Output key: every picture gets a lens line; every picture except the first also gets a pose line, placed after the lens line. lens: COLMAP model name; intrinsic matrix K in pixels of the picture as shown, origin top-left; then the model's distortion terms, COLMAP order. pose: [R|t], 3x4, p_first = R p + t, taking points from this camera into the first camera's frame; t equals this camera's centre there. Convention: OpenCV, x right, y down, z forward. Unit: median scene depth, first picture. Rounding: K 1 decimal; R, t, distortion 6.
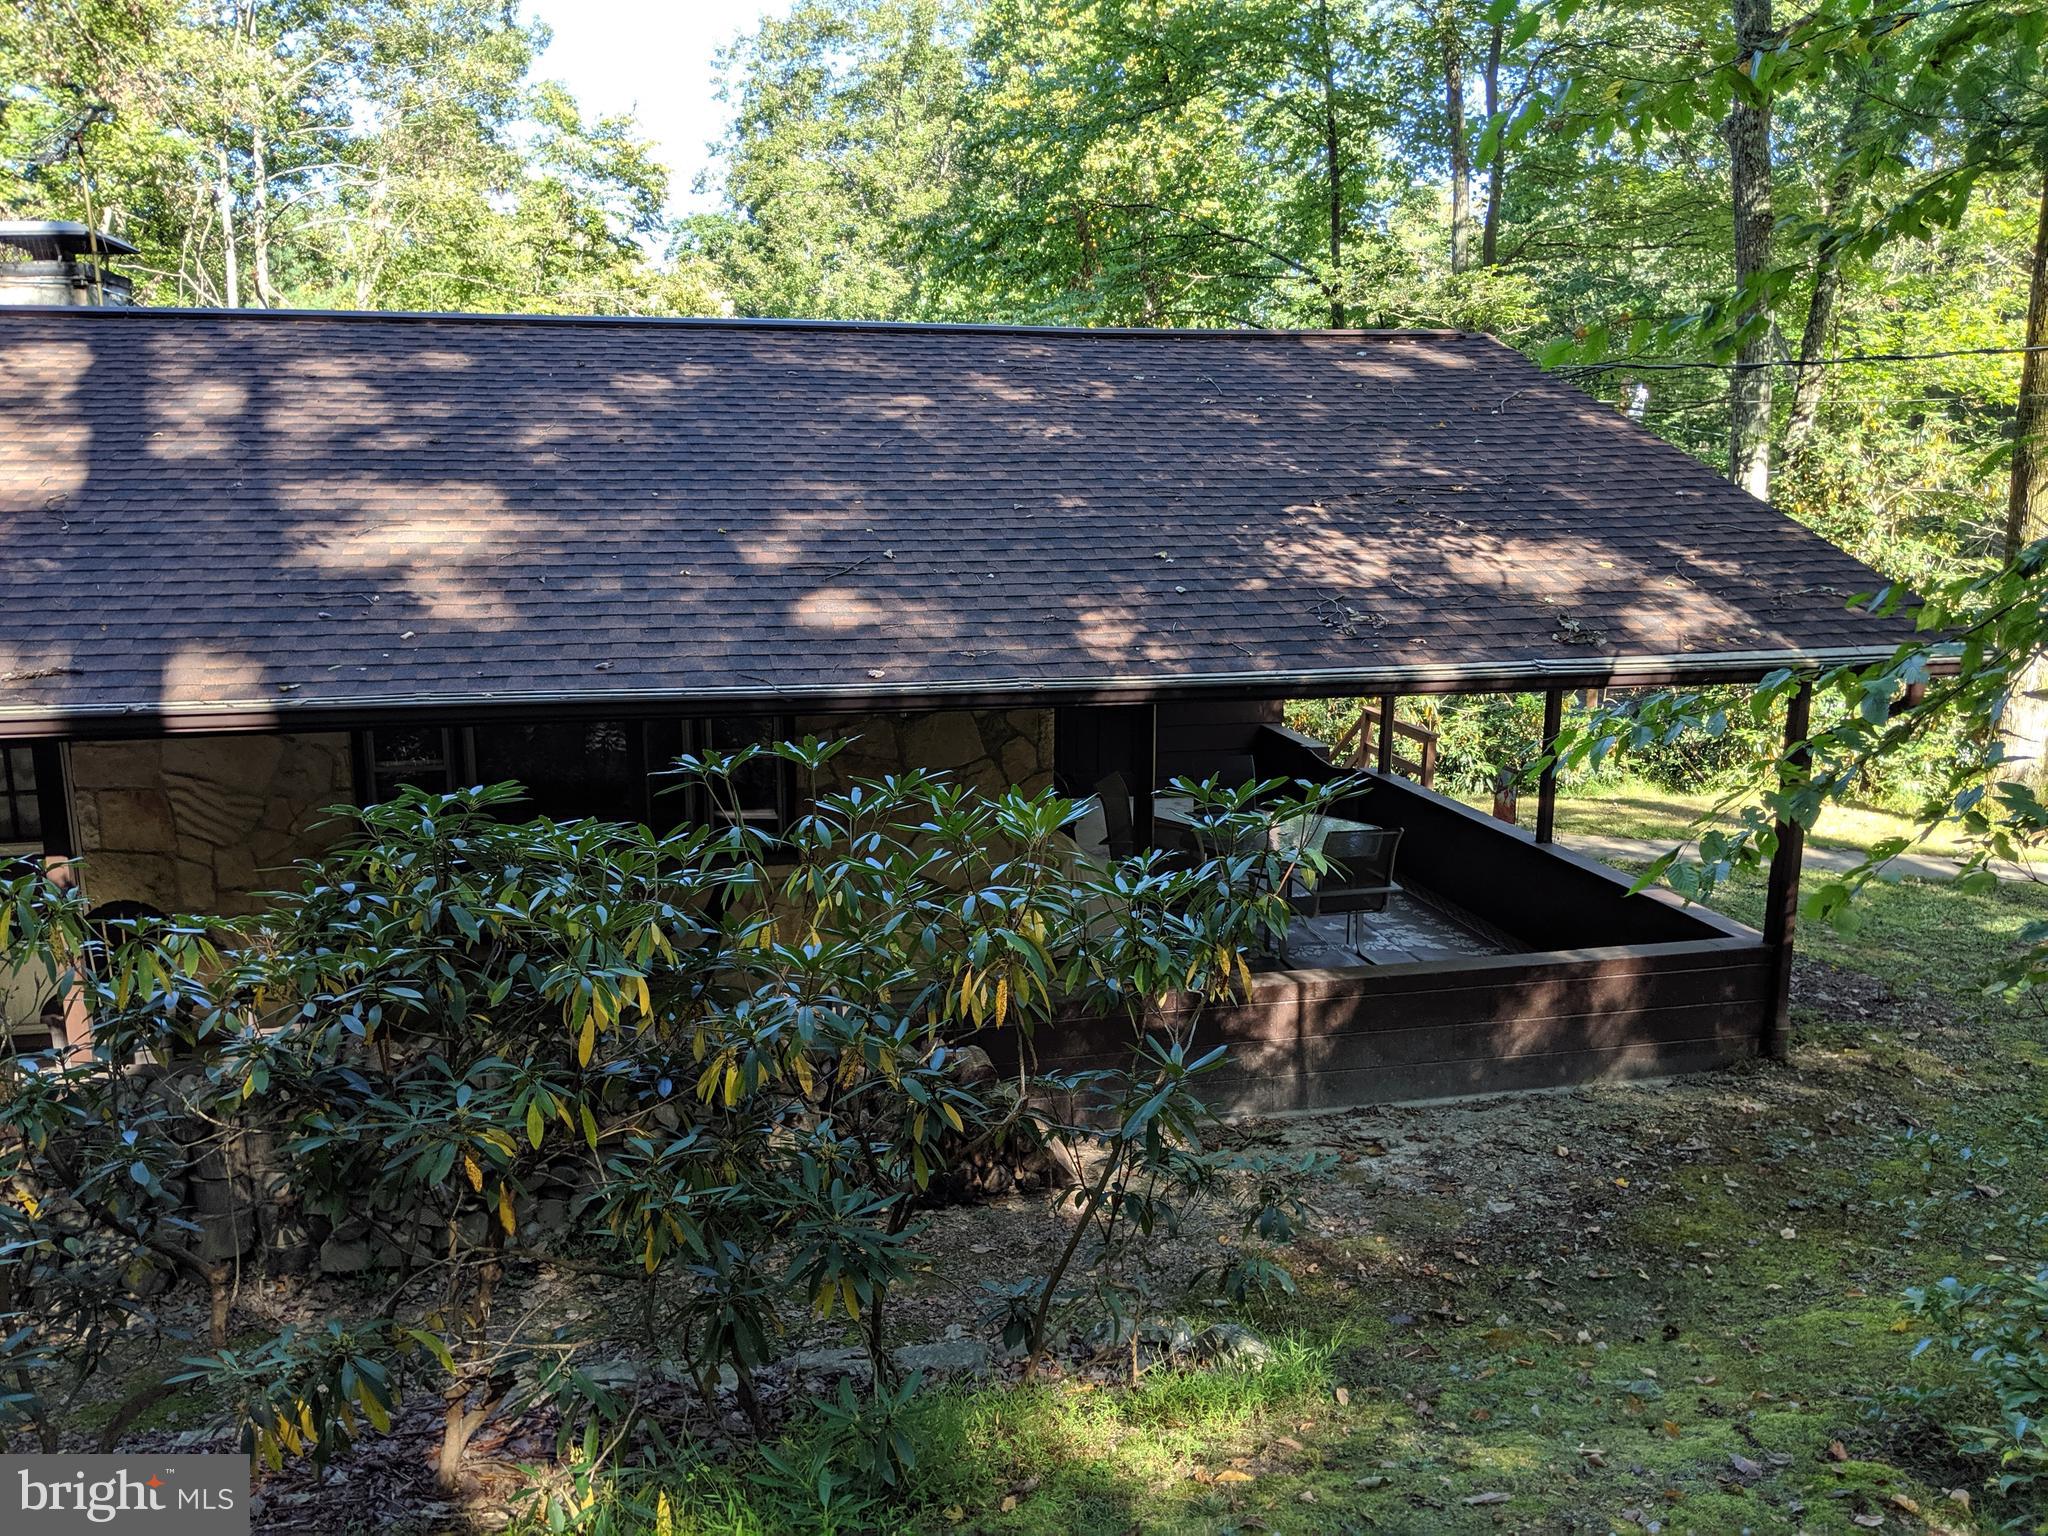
lens RADIAL K [[1616.0, 0, 1024.0], [0, 1616.0, 768.0], [0, 0, 1]] dist [0.050013, -0.109055]
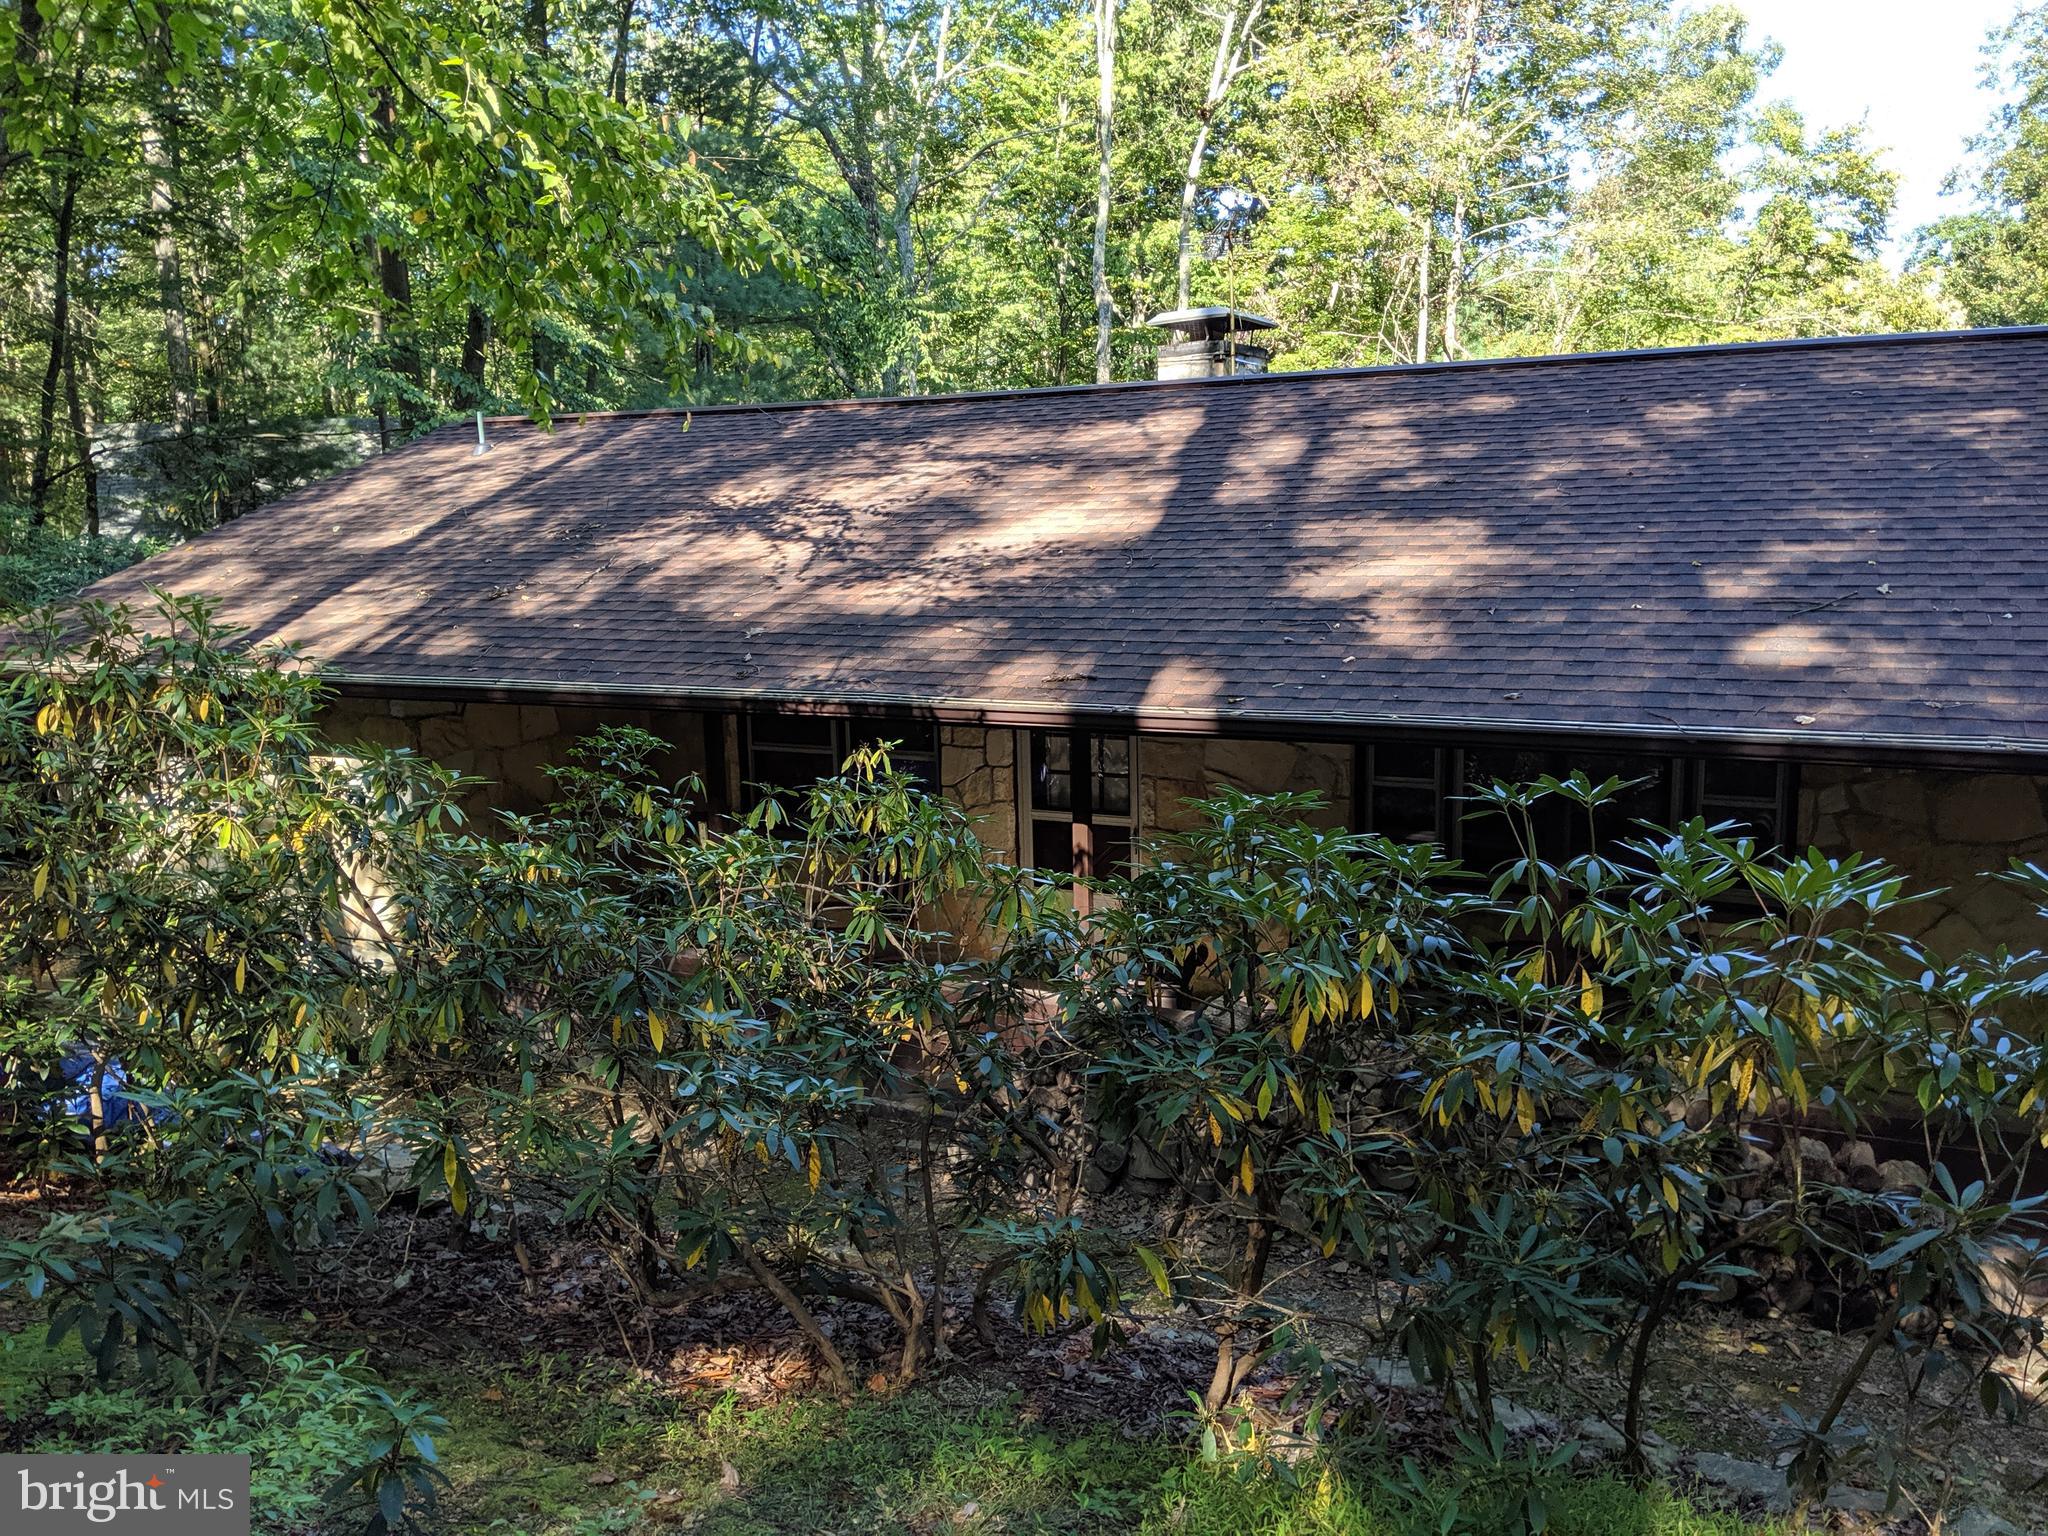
lens RADIAL K [[1592.0, 0, 1024.9], [0, 1592.0, 834.8], [0, 0, 1]] dist [-0.049219, 0.010595]
pose [[0.750336, 0.106621, -0.652402, 0.116658], [-0.089839, 0.994198, 0.059155, -0.004332], [0.654924, 0.014225, 0.755561, 0.024265]]
